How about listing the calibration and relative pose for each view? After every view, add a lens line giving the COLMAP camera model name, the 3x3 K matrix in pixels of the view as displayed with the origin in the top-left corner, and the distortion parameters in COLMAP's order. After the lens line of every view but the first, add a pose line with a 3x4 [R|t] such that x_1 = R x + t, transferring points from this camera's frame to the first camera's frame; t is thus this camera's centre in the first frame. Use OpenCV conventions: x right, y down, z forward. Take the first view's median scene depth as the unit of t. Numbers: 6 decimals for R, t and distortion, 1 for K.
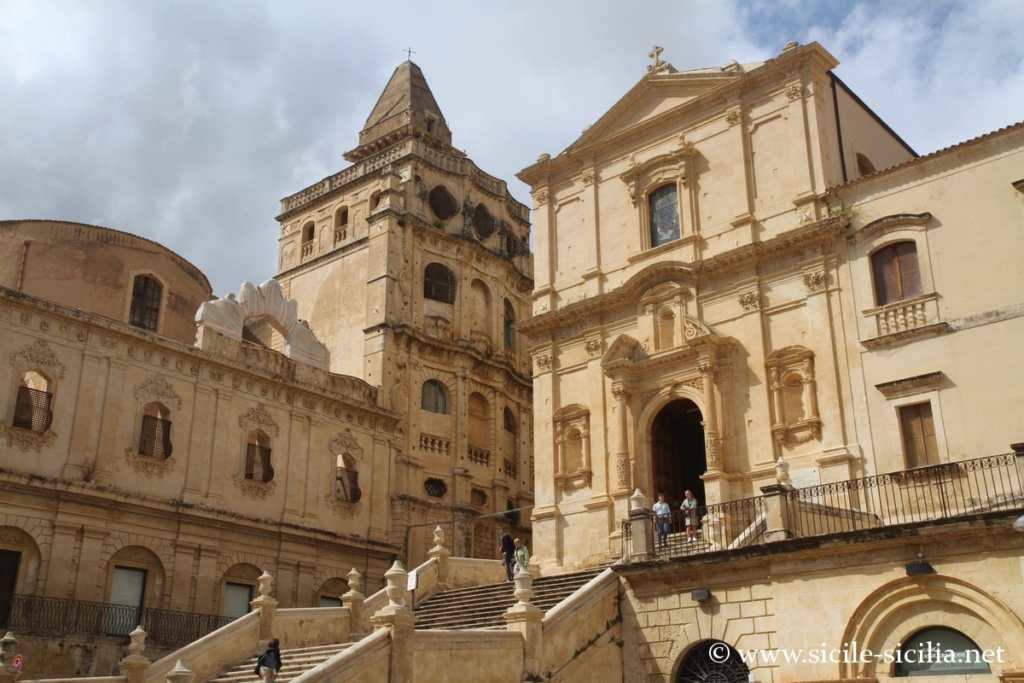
lens RADIAL K [[1115.6, 0, 512.0], [0, 1115.6, 341.5], [0, 0, 1]] dist [-0.000834, 0.448859]
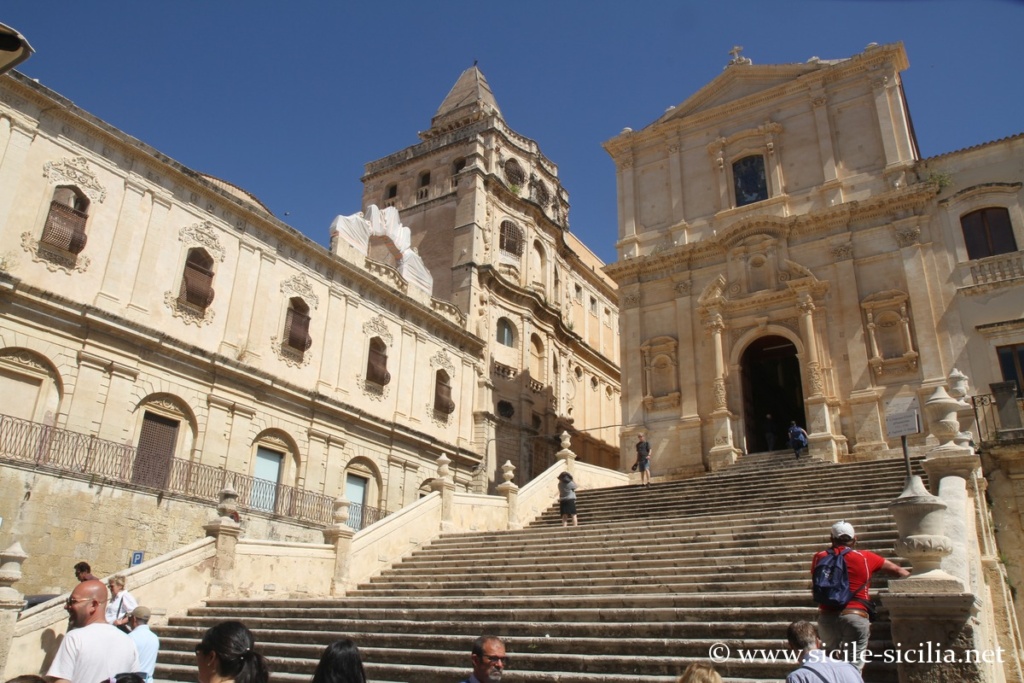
lens RADIAL K [[784.0, 0, 512.0], [0, 784.0, 341.5], [0, 0, 1]] dist [-0.038039, 0.000592]
pose [[0.990397, 0.080239, 0.112589, -0.188075], [-0.079278, 0.996768, -0.012992, 0.084642], [-0.113268, 0.003942, 0.993557, 0.233066]]
